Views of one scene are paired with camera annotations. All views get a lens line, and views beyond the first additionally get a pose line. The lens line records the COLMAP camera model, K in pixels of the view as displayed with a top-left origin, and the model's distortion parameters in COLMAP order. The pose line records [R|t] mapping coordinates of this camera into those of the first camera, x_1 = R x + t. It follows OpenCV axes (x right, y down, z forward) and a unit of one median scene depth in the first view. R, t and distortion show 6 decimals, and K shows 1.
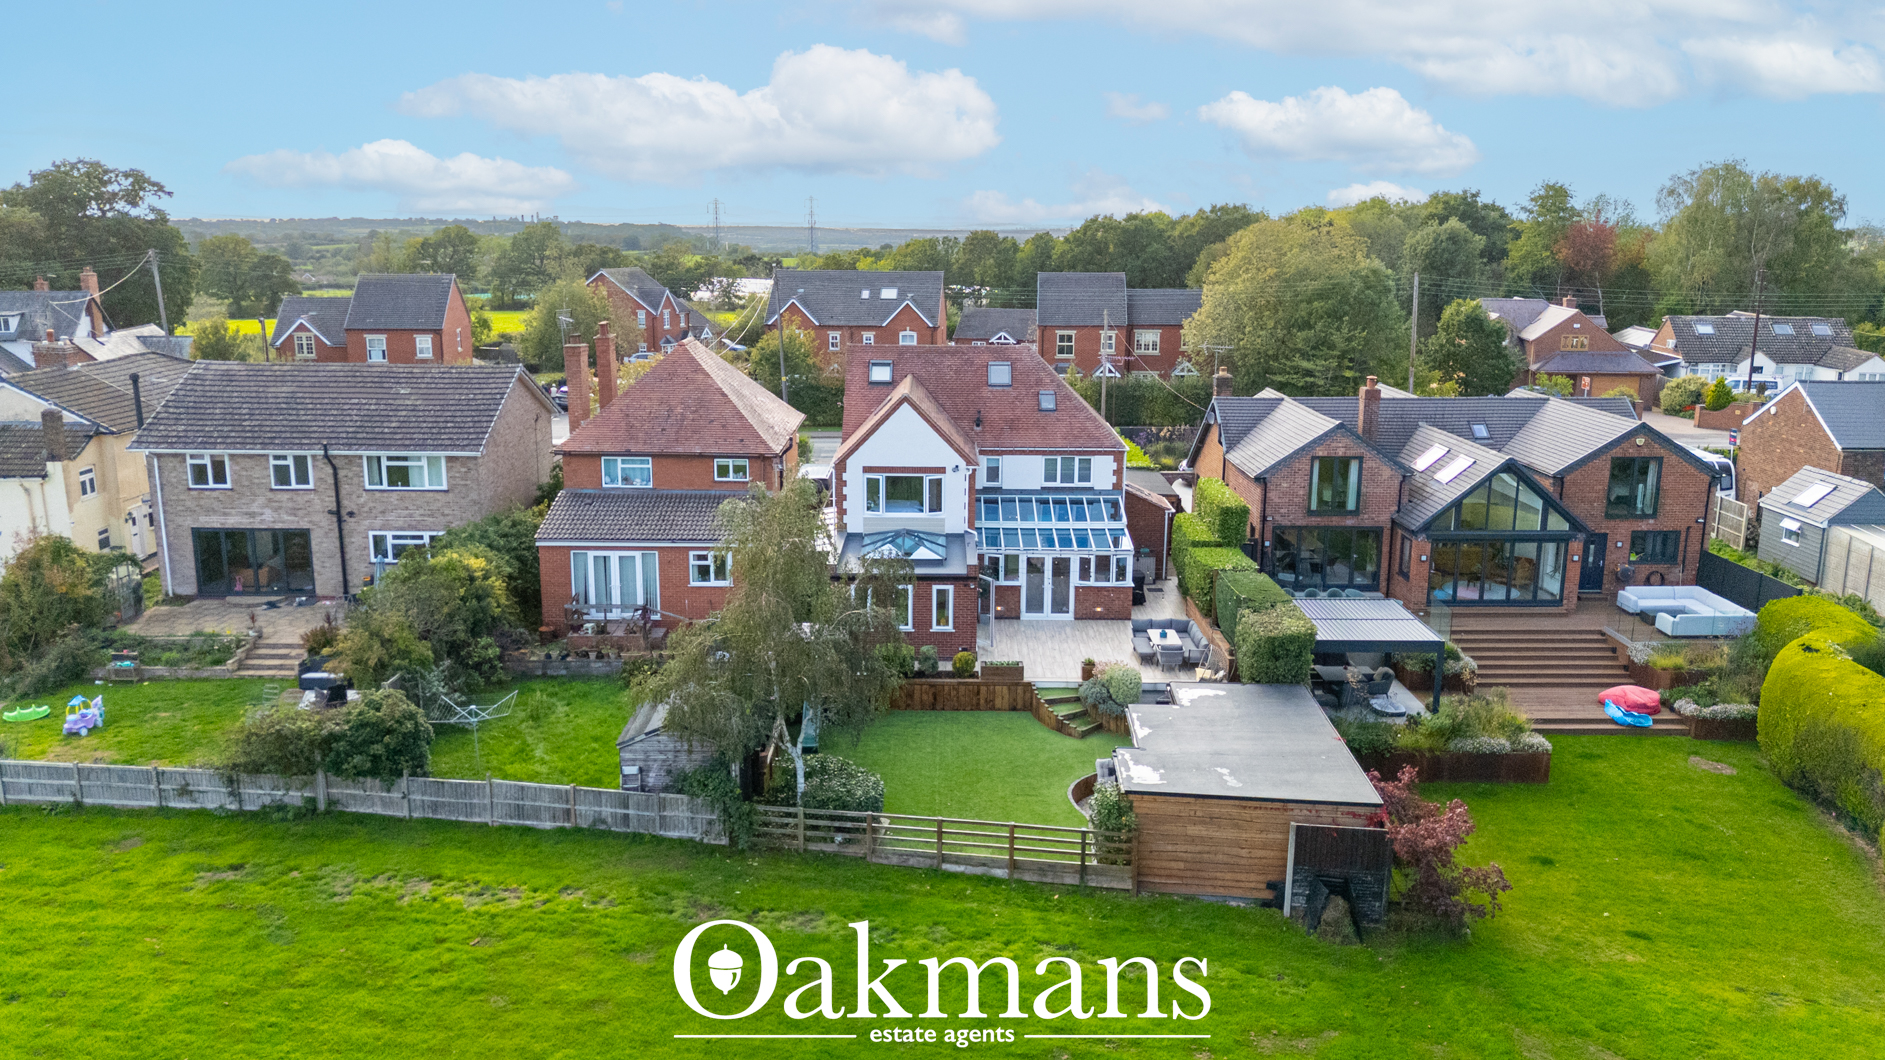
lens RADIAL K [[1347.7, 0, 942.5], [0, 1347.7, 530.0], [0, 0, 1]] dist [0.086663, -0.120190]
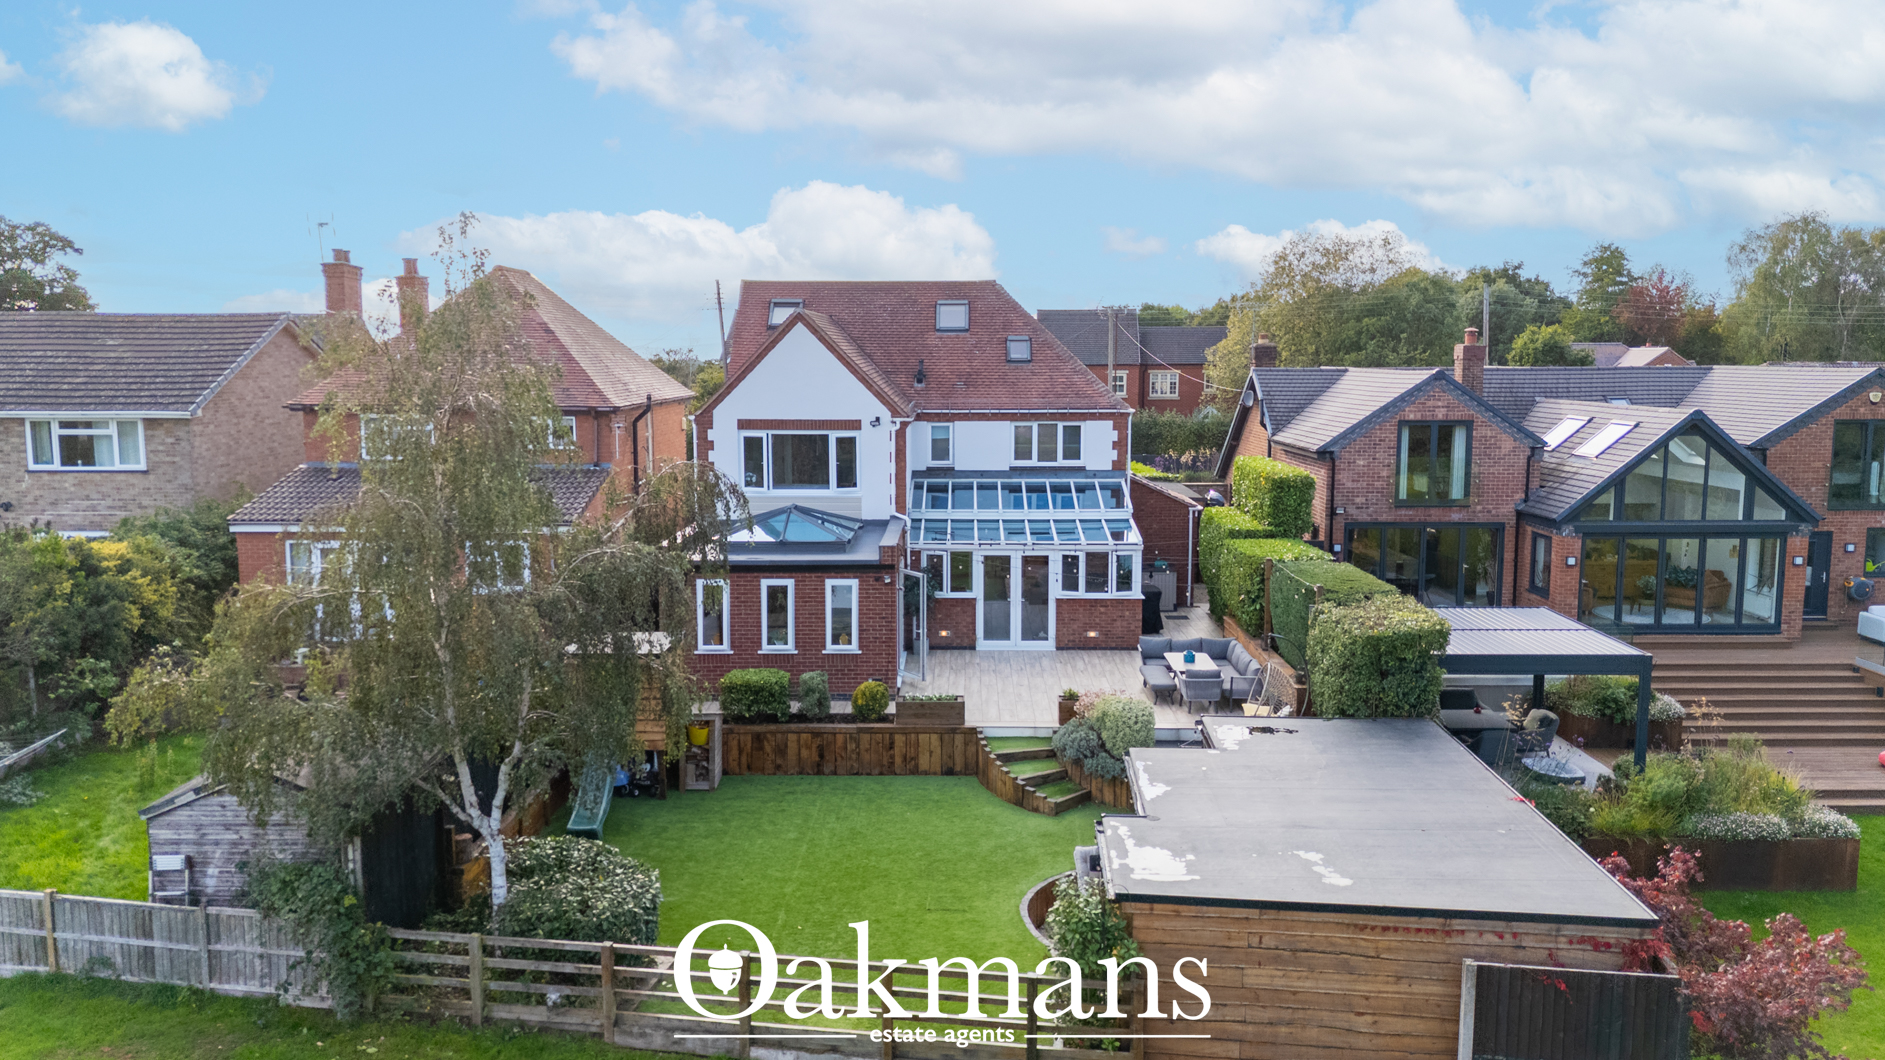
lens RADIAL K [[1371.5, 0, 942.5], [0, 1371.5, 530.0], [0, 0, 1]] dist [0.056940, -0.039008]
pose [[0.999879, -0.005568, -0.014513, 0.052476], [0.004242, 0.995943, -0.089887, 0.069359], [0.014955, 0.089814, 0.995846, 0.321221]]
